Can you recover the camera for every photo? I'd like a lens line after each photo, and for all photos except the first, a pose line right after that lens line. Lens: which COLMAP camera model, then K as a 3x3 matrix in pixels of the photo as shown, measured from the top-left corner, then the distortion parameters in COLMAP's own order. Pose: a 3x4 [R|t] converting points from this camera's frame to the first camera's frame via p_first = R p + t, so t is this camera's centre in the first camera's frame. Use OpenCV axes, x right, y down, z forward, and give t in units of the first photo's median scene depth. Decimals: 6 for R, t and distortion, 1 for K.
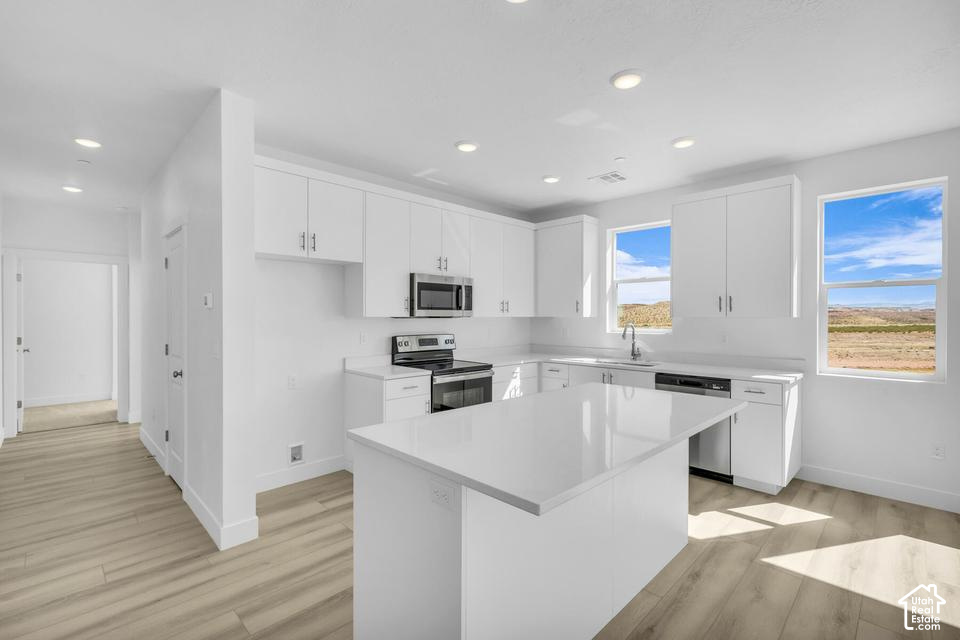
lens RADIAL K [[427.0, 0, 466.4], [0, 427.0, 318.7], [0, 0, 1]] dist [0.000133, 0.000414]
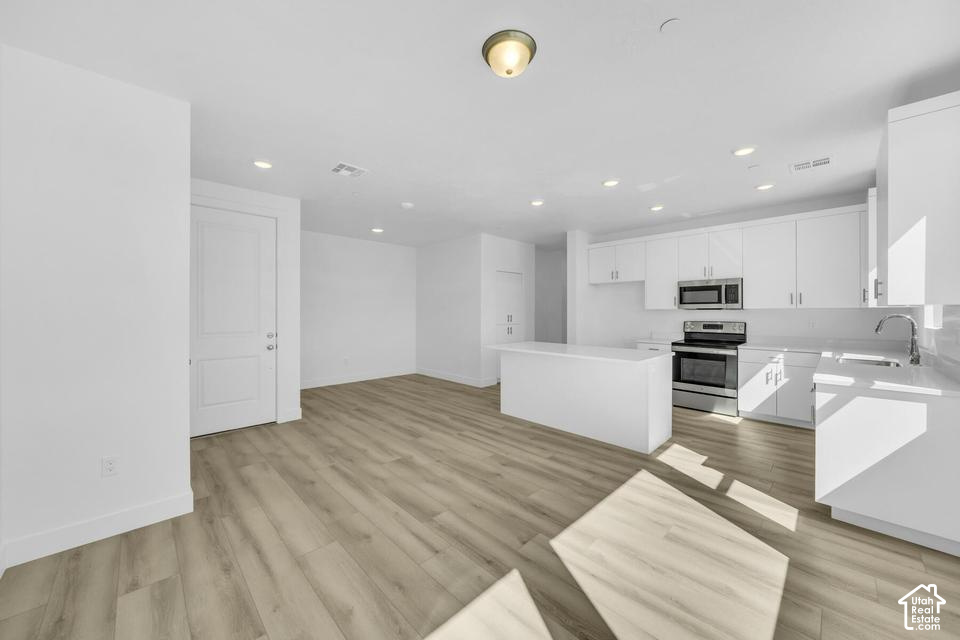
lens RADIAL K [[352.9, 0, 481.4], [0, 352.9, 313.4], [0, 0, 1]] dist [-0.000157, 0.000018]
pose [[0.009255, 0.002865, -0.999953, 1.504333], [0.000322, 0.999996, 0.002868, 0.009835], [0.999957, -0.000349, 0.009254, 0.326403]]
